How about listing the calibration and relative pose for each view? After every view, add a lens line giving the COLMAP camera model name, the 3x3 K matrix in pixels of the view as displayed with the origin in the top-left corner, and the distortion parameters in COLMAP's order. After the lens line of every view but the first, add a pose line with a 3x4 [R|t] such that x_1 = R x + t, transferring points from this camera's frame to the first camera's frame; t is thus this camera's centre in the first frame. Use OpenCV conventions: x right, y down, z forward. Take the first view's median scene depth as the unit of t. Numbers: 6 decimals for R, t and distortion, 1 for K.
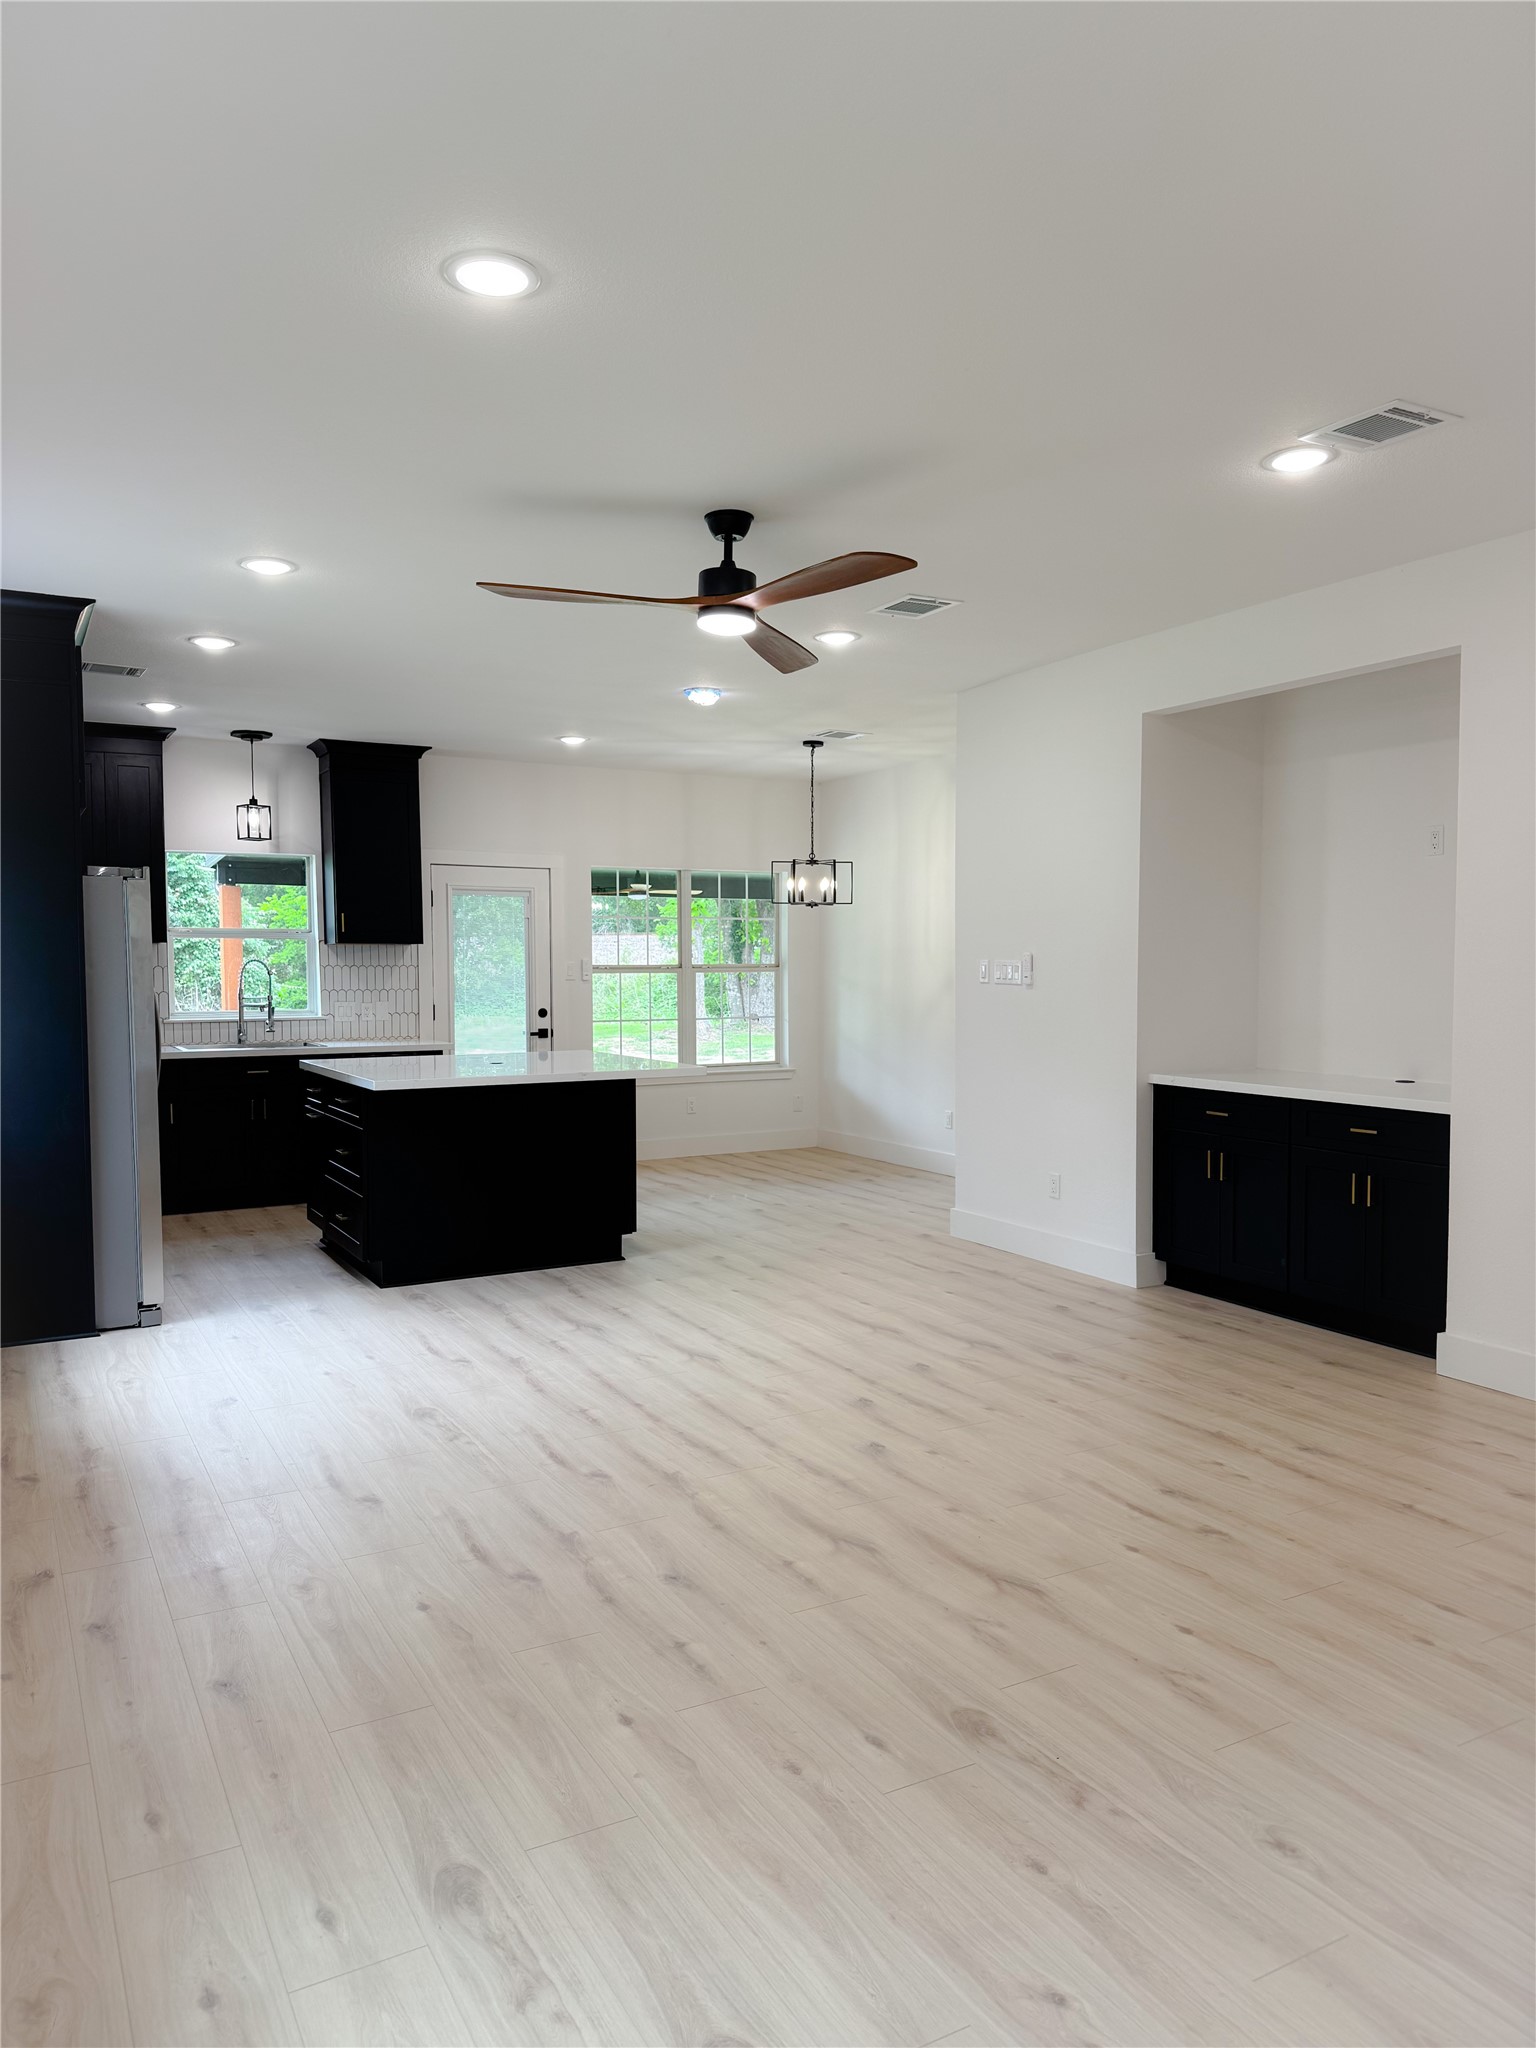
lens RADIAL K [[1404.5, 0, 768.0], [0, 1404.5, 1024.0], [0, 0, 1]] dist [0.000722, 0.000118]
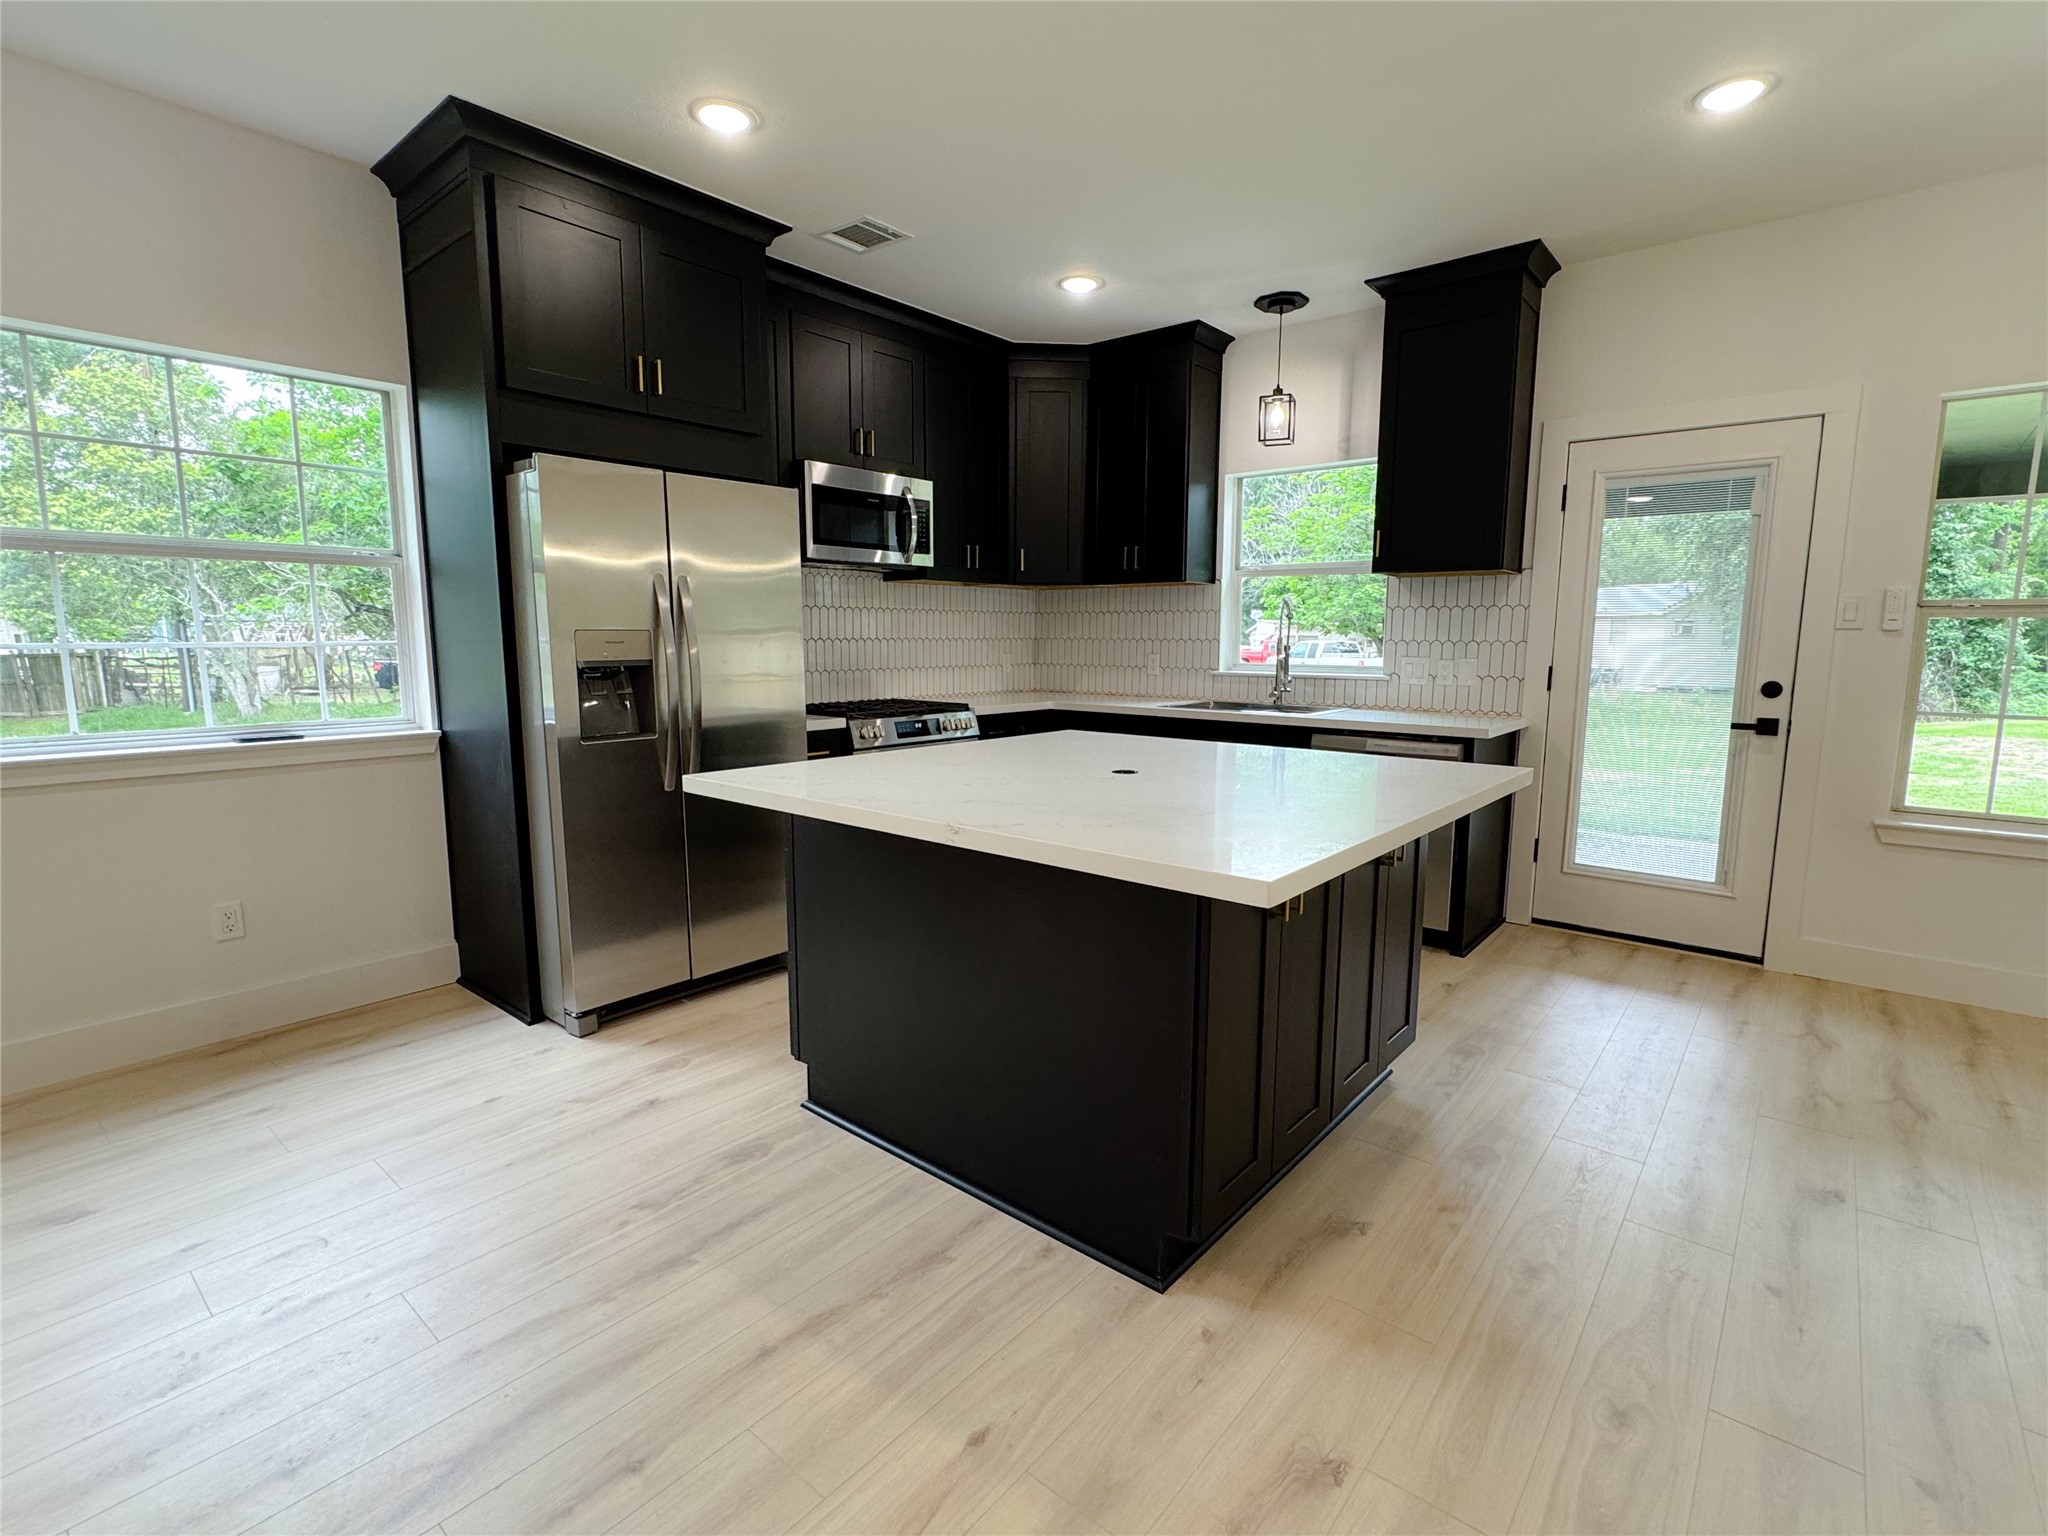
lens RADIAL K [[956.0, 0, 1024.0], [0, 956.0, 768.0], [0, 0, 1]] dist [-0.001024, -0.000544]
pose [[0.362773, 0.133792, -0.922223, 0.087107], [-0.045717, 0.991003, 0.125787, -0.011801], [0.930755, -0.003471, 0.365626, 0.625285]]
